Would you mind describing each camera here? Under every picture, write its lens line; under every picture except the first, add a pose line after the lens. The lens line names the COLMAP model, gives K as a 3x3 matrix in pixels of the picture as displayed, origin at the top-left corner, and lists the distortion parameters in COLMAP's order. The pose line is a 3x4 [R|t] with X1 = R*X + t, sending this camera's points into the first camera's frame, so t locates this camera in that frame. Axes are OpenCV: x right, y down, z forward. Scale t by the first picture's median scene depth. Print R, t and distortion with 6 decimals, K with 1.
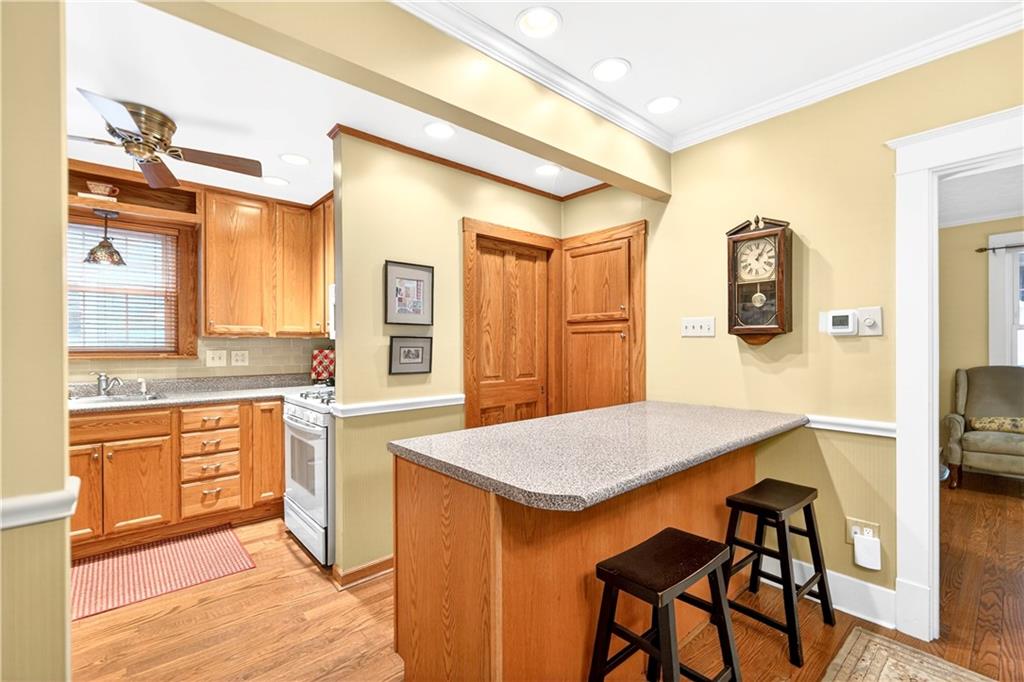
lens RADIAL K [[445.3, 0, 514.8], [0, 445.3, 346.7], [0, 0, 1]] dist [-0.000006, -0.000342]
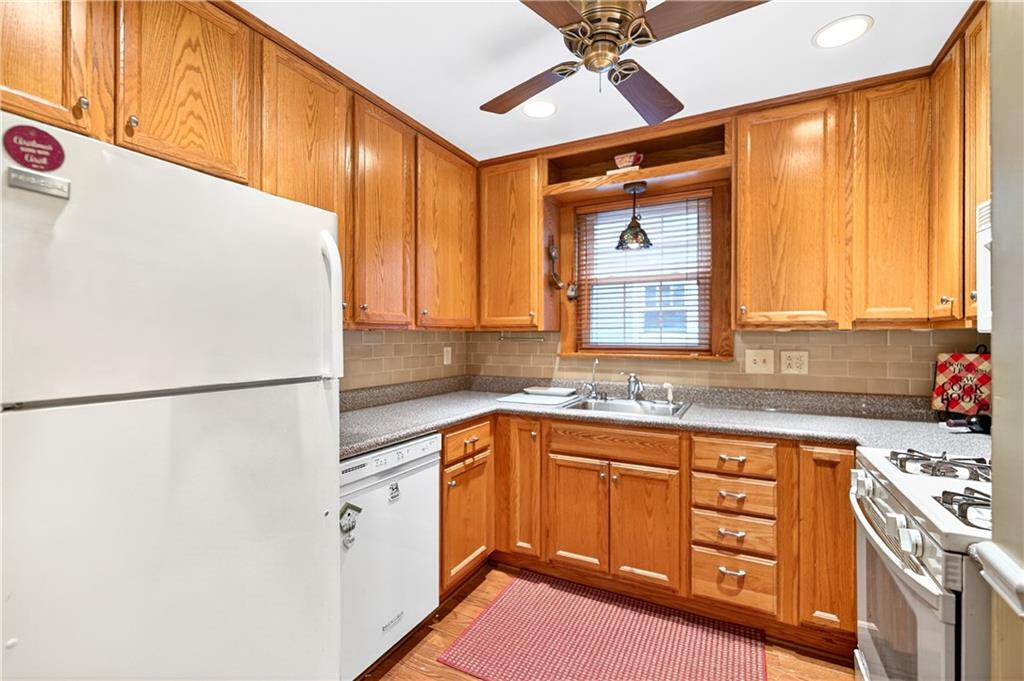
lens RADIAL K [[447.5, 0, 515.9], [0, 447.5, 336.5], [0, 0, 1]] dist [-0.000788, -0.000212]
pose [[0.356391, -0.001064, -0.934336, -0.180491], [-0.006399, 0.999973, -0.003579, -0.008574], [0.934315, 0.007254, 0.356375, 0.453099]]
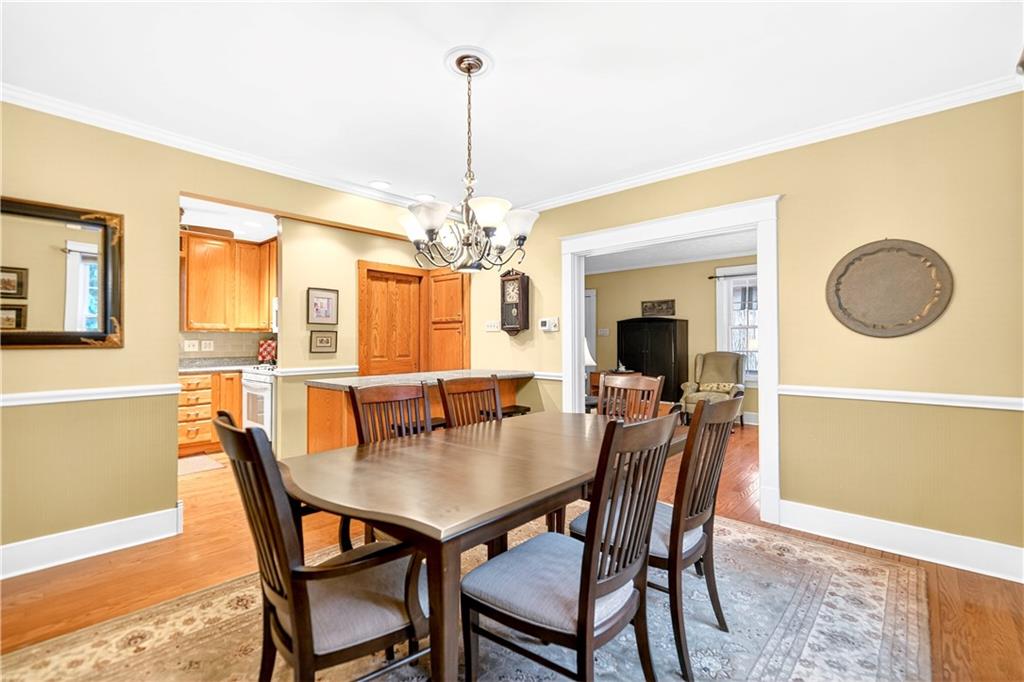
lens RADIAL K [[447.5, 0, 515.9], [0, 447.5, 337.0], [0, 0, 1]] dist [-0.000788, -0.000212]
pose [[0.993368, 0.002206, 0.114959, 0.253333], [-0.000482, 0.999887, -0.015019, 0.021528], [-0.114979, 0.014864, 0.993257, -0.664403]]
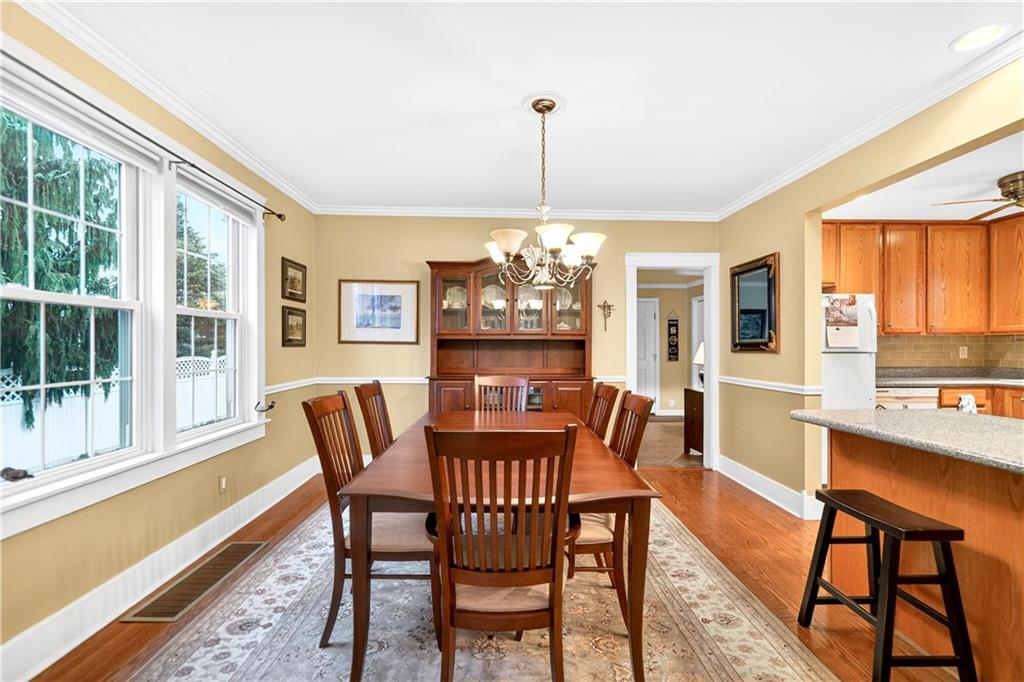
lens RADIAL K [[445.3, 0, 514.8], [0, 445.3, 346.7], [0, 0, 1]] dist [-0.000006, -0.000342]
pose [[-0.635416, 0.004318, -0.772158, 0.883692], [-0.003546, 0.999958, 0.008509, 0.006044], [0.772162, 0.008145, -0.635374, 0.458837]]
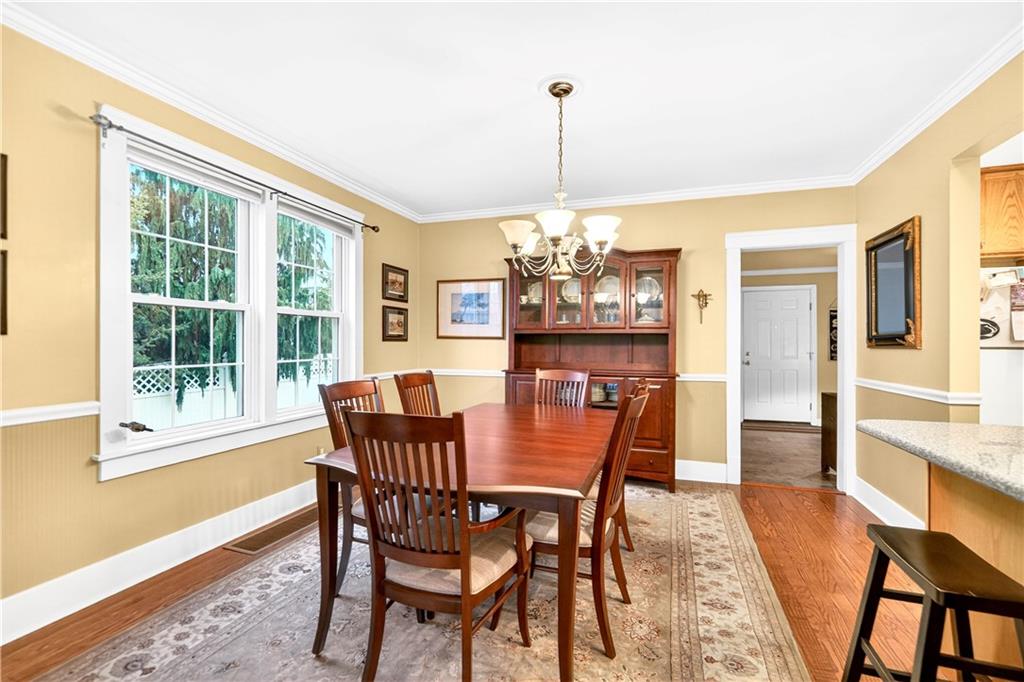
lens RADIAL K [[447.0, 0, 514.6], [0, 447.0, 343.7], [0, 0, 1]] dist [0.001155, 0.000333]
pose [[-0.868106, 0.001524, -0.496377, 0.696176], [-0.002057, 0.999976, 0.006667, 0.016050], [0.496375, 0.006809, -0.868082, 0.617363]]
